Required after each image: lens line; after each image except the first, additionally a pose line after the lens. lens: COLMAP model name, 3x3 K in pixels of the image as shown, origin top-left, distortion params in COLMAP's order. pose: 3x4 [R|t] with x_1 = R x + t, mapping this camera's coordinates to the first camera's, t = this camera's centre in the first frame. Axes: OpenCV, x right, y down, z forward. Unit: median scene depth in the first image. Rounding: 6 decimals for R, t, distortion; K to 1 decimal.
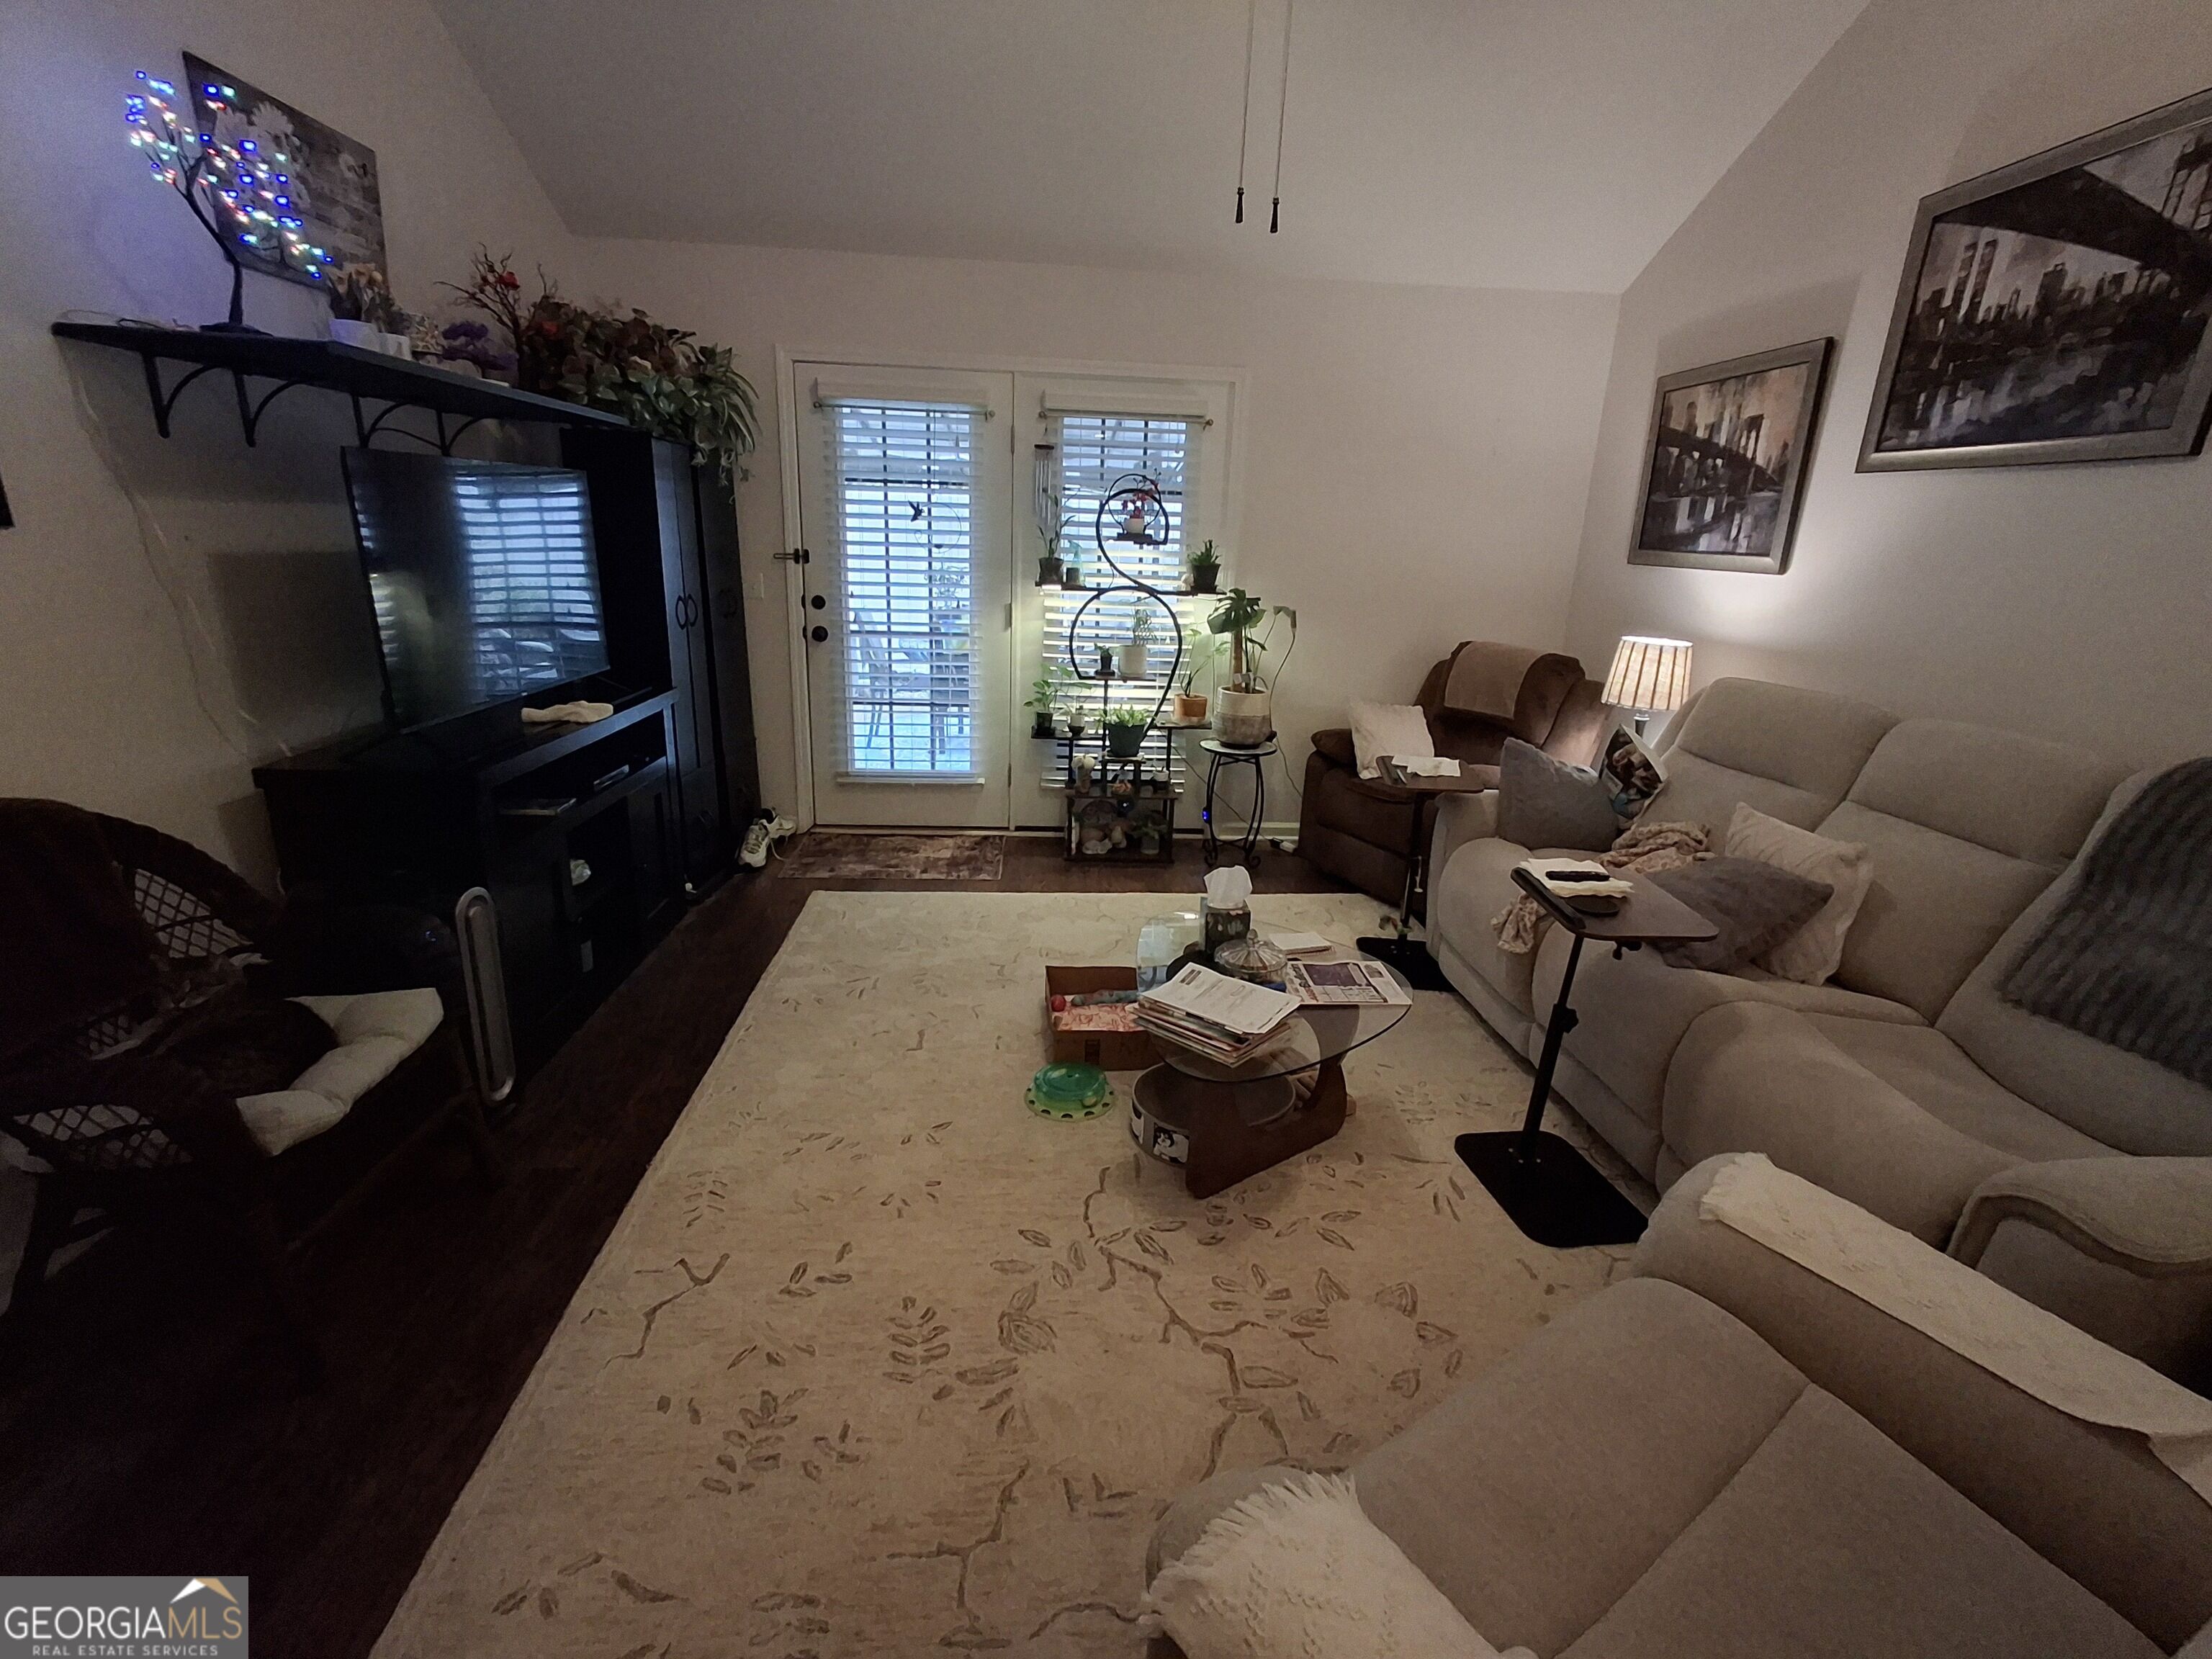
lens RADIAL K [[1034.4, 0, 1111.5], [0, 1034.4, 835.8], [0, 0, 1]] dist [0.000171, 0.026986]
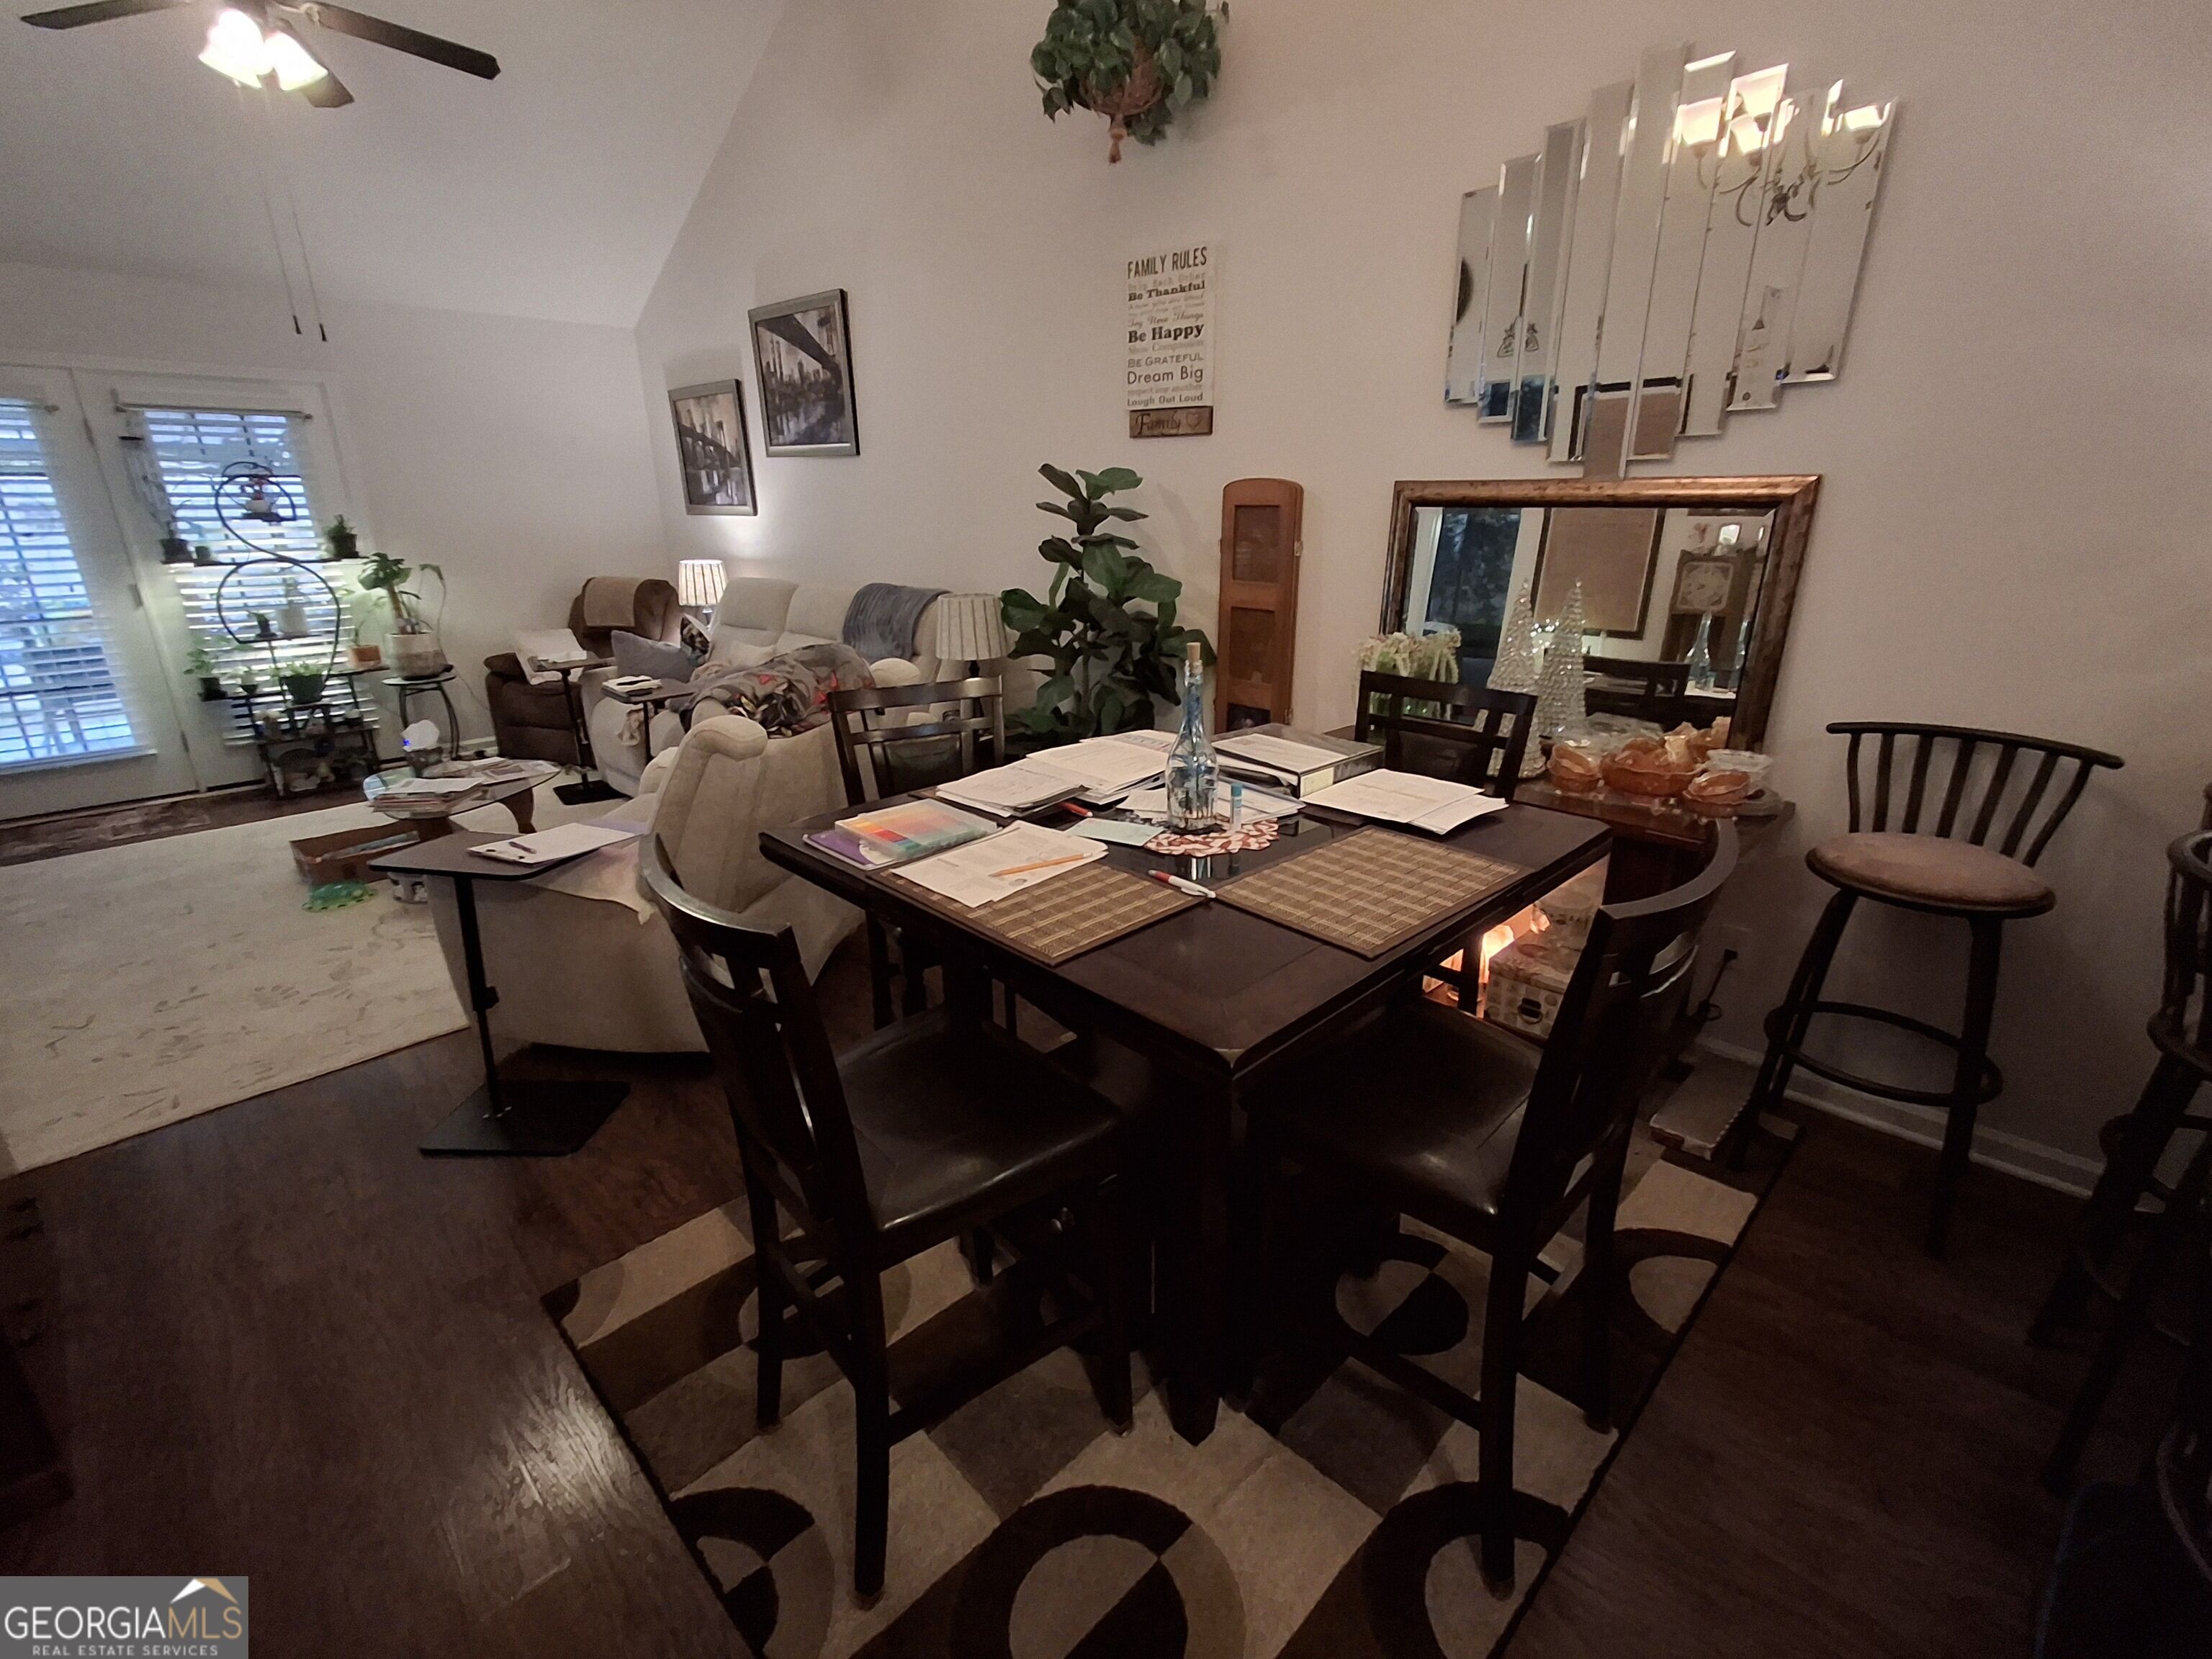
lens RADIAL K [[1003.2, 0, 1106.0], [0, 1003.2, 829.5], [0, 0, 1]] dist [-0.001028, -0.000039]
pose [[0.749634, -0.249647, 0.612964, -0.044968], [0.225955, 0.967024, 0.117513, 0.137560], [-0.622088, 0.050411, 0.781323, -0.464773]]
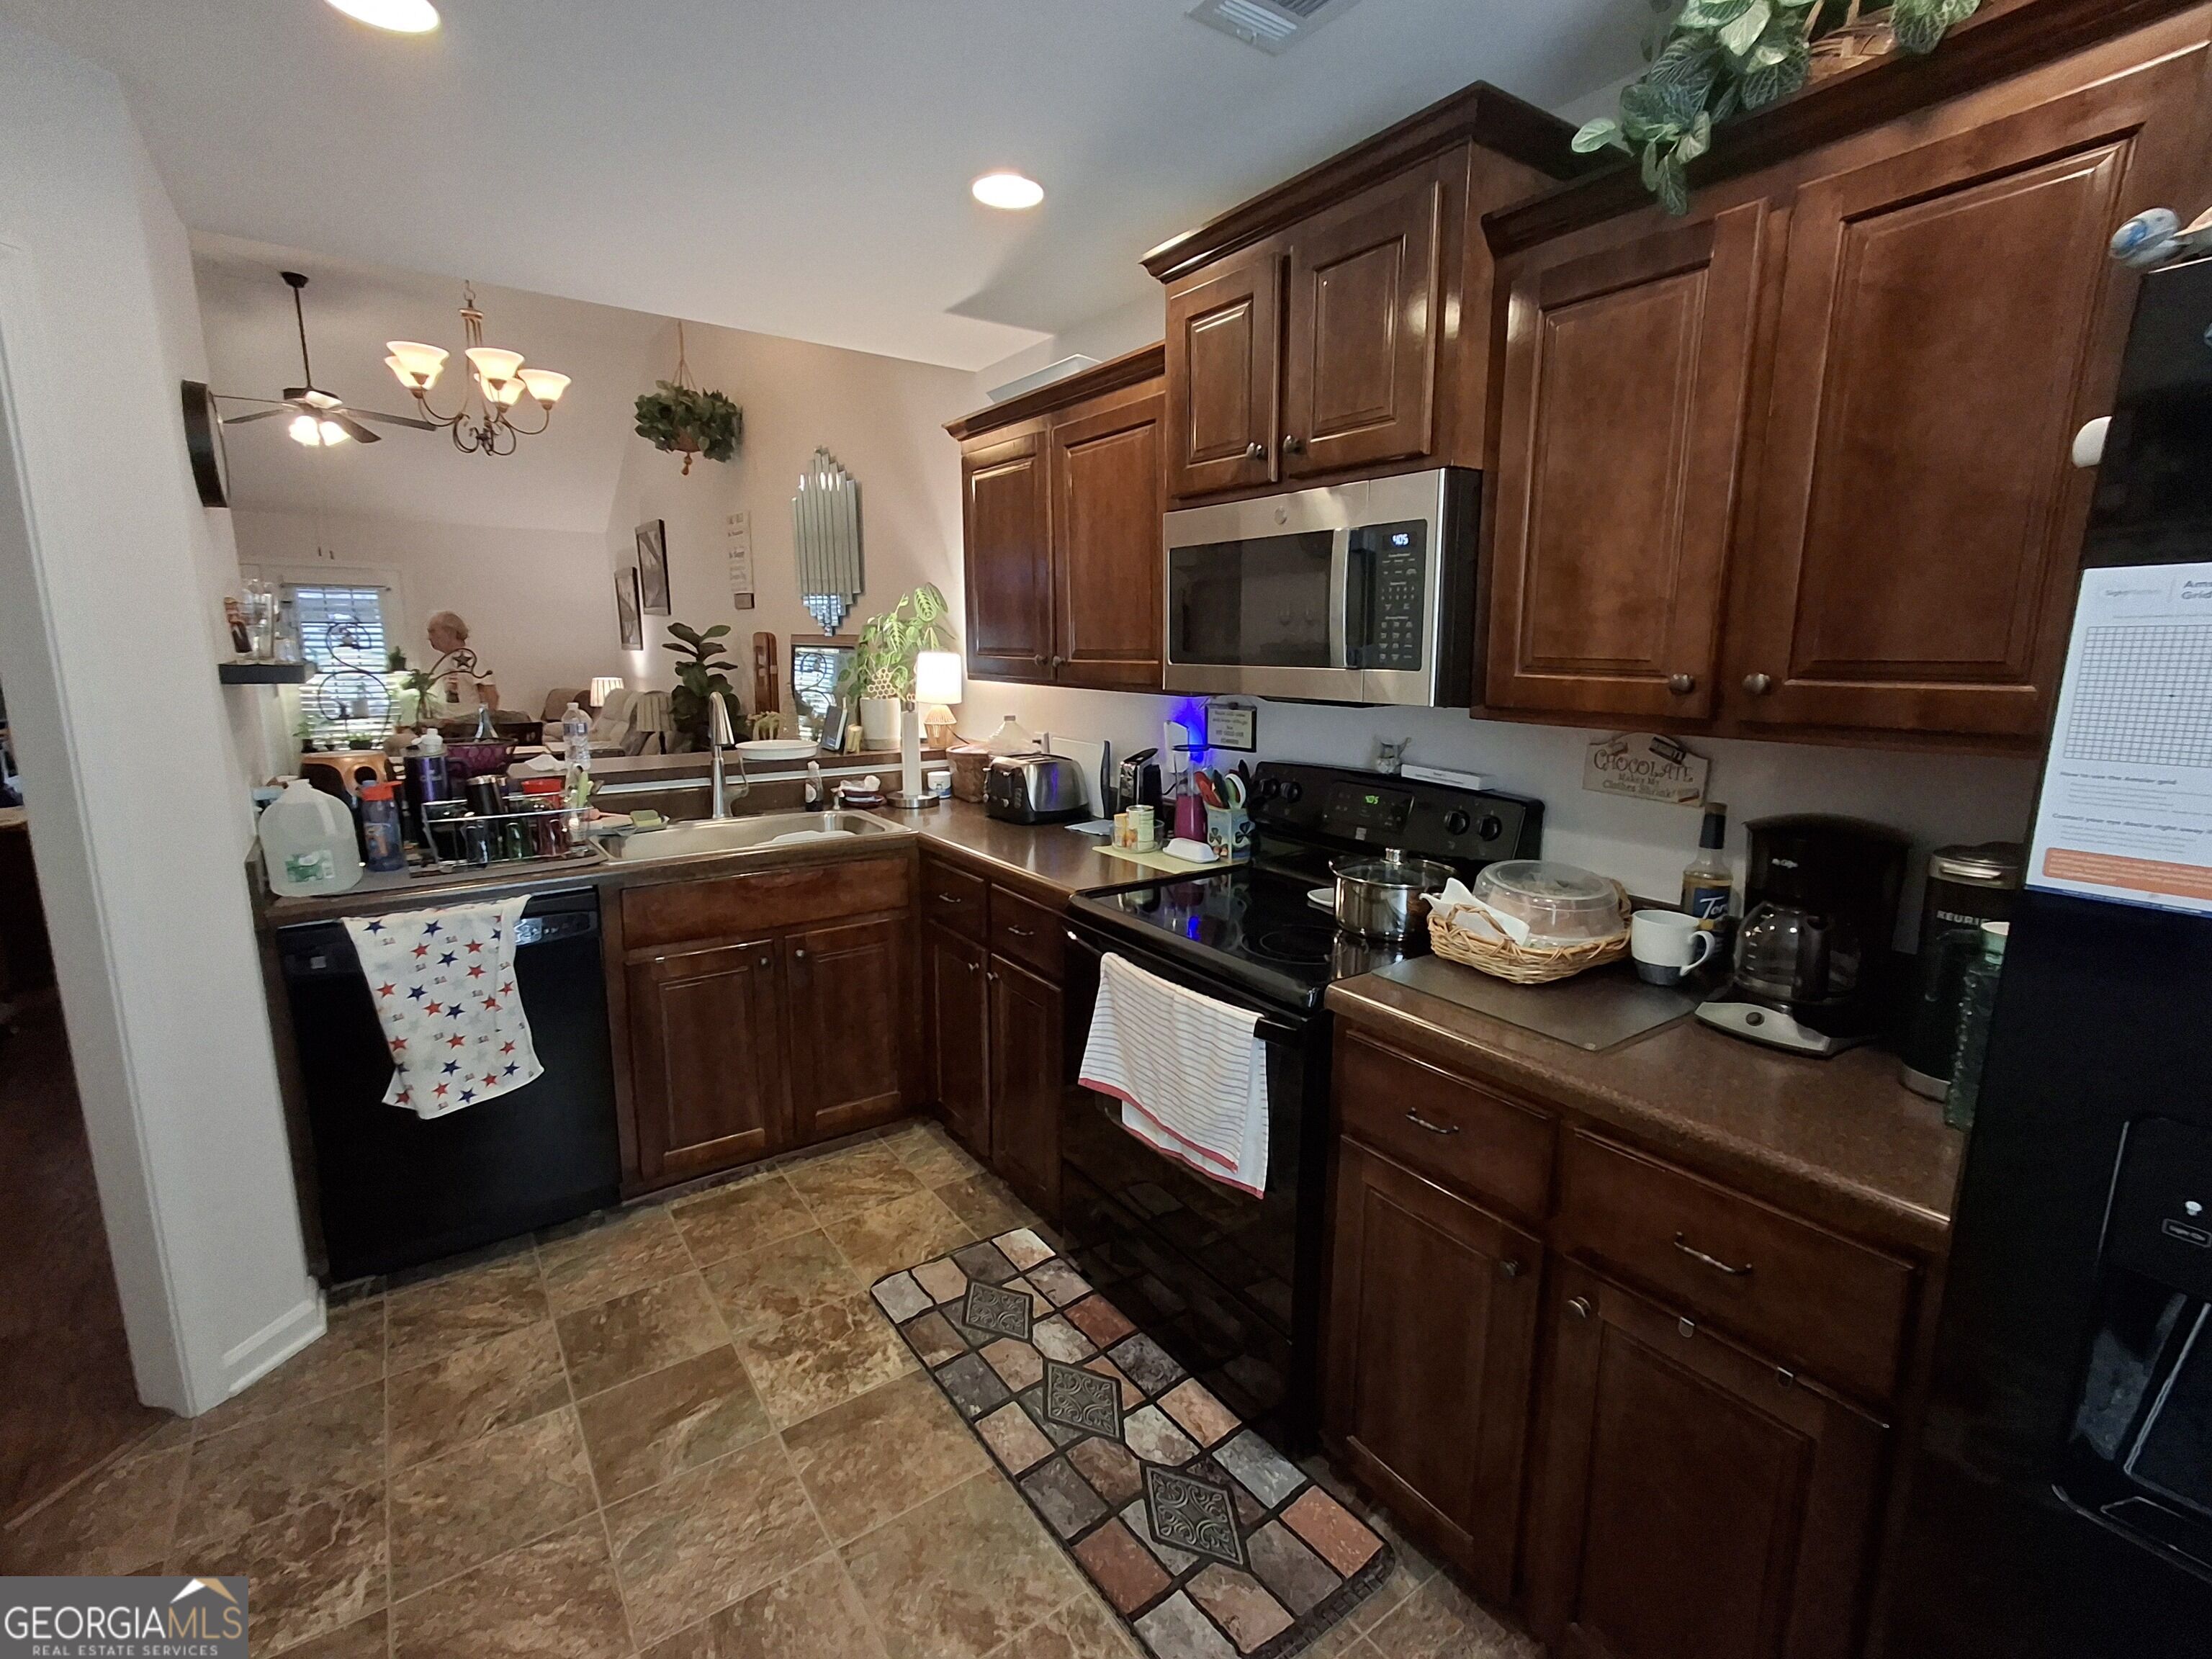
lens RADIAL K [[1003.2, 0, 1106.0], [0, 1003.2, 829.5], [0, 0, 1]] dist [-0.001028, -0.000039]
pose [[0.848096, -0.128813, 0.513946, 0.214951], [0.178834, 0.982668, -0.048814, 0.403784], [-0.498750, 0.133310, 0.856433, -1.299551]]
